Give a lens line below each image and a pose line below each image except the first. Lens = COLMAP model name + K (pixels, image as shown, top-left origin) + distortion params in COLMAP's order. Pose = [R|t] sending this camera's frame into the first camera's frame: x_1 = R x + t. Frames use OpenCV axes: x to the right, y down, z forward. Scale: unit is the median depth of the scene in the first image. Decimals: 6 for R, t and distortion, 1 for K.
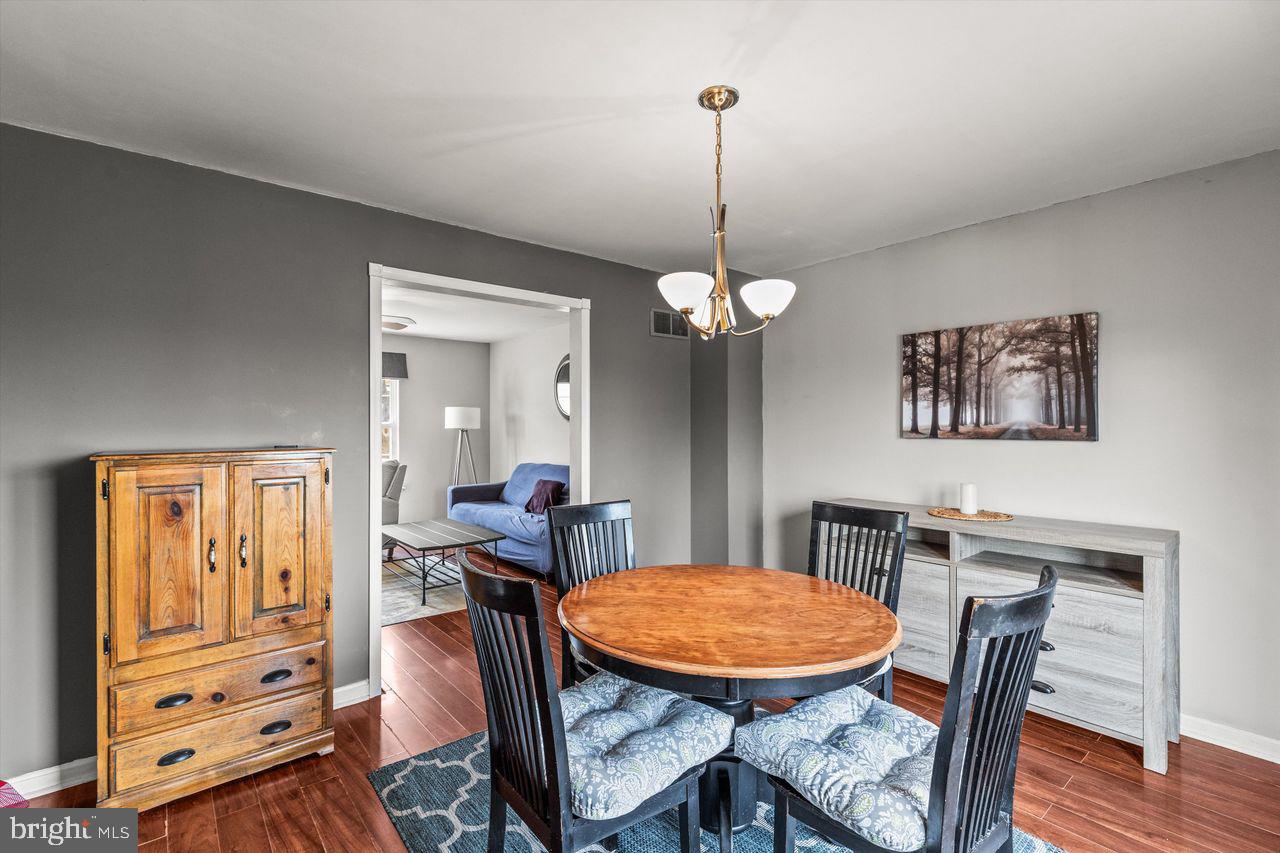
lens RADIAL K [[573.7, 0, 638.7], [0, 573.7, 430.5], [0, 0, 1]] dist [-0.026529, -0.000188]
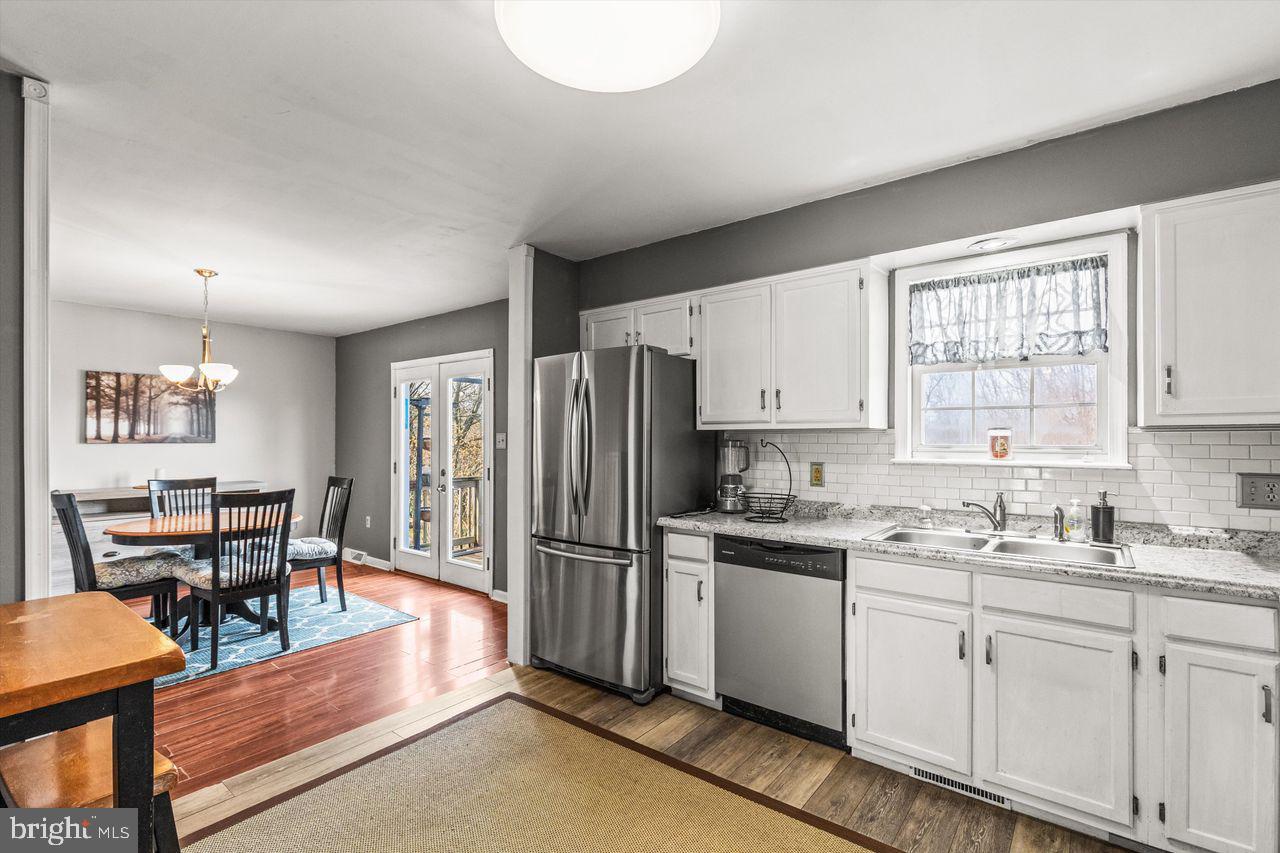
lens RADIAL K [[573.7, 0, 635.4], [0, 573.7, 433.3], [0, 0, 1]] dist [-0.026529, -0.000188]
pose [[-0.208414, 0.003782, 0.978033, -1.320818], [0.001461, 0.999993, -0.003556, -0.005429], [-0.978040, 0.000687, -0.208418, -0.049689]]
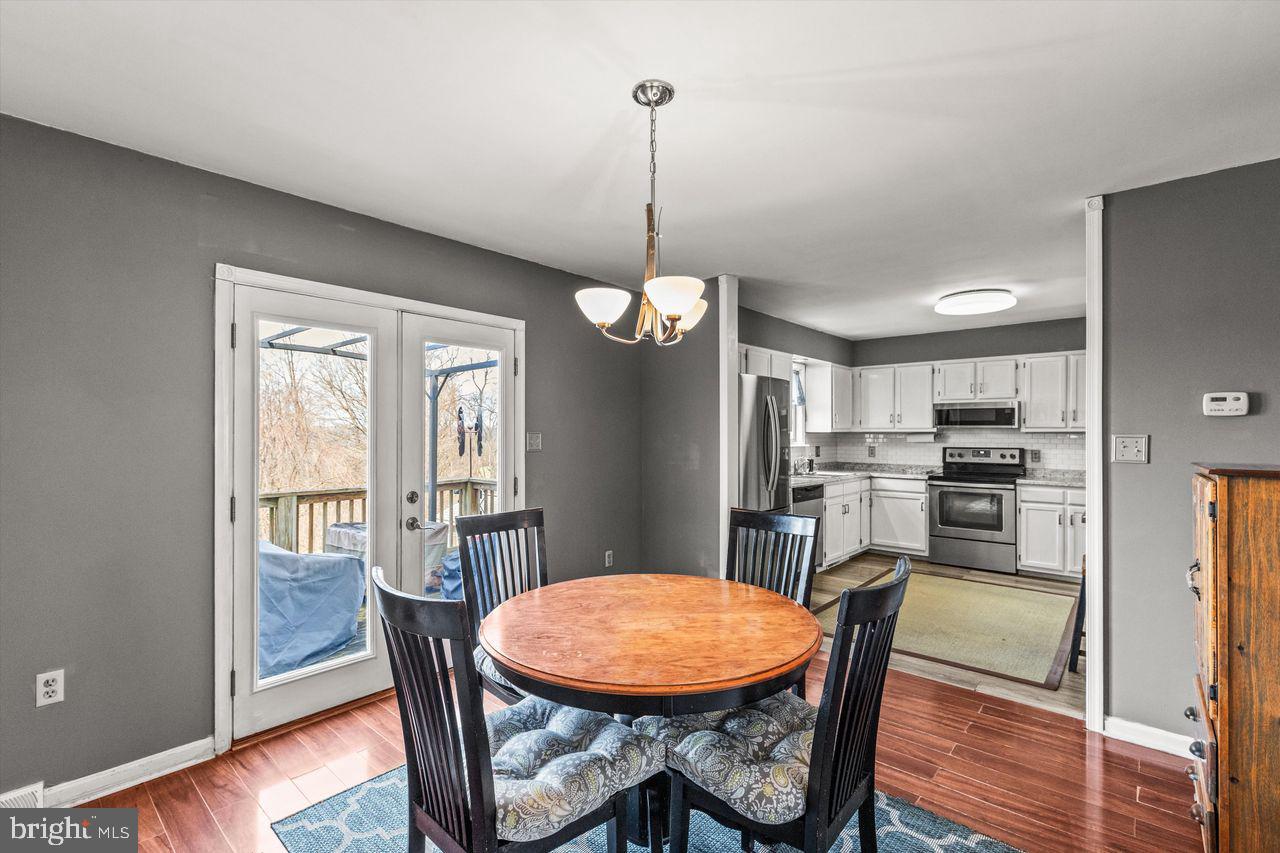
lens RADIAL K [[573.7, 0, 638.0], [0, 573.7, 428.3], [0, 0, 1]] dist [-0.026529, -0.000188]
pose [[-0.988910, 0.001910, -0.148501, 0.186119], [0.003453, 0.999943, -0.010136, -0.007791], [0.148473, -0.010536, -0.988860, 1.182462]]
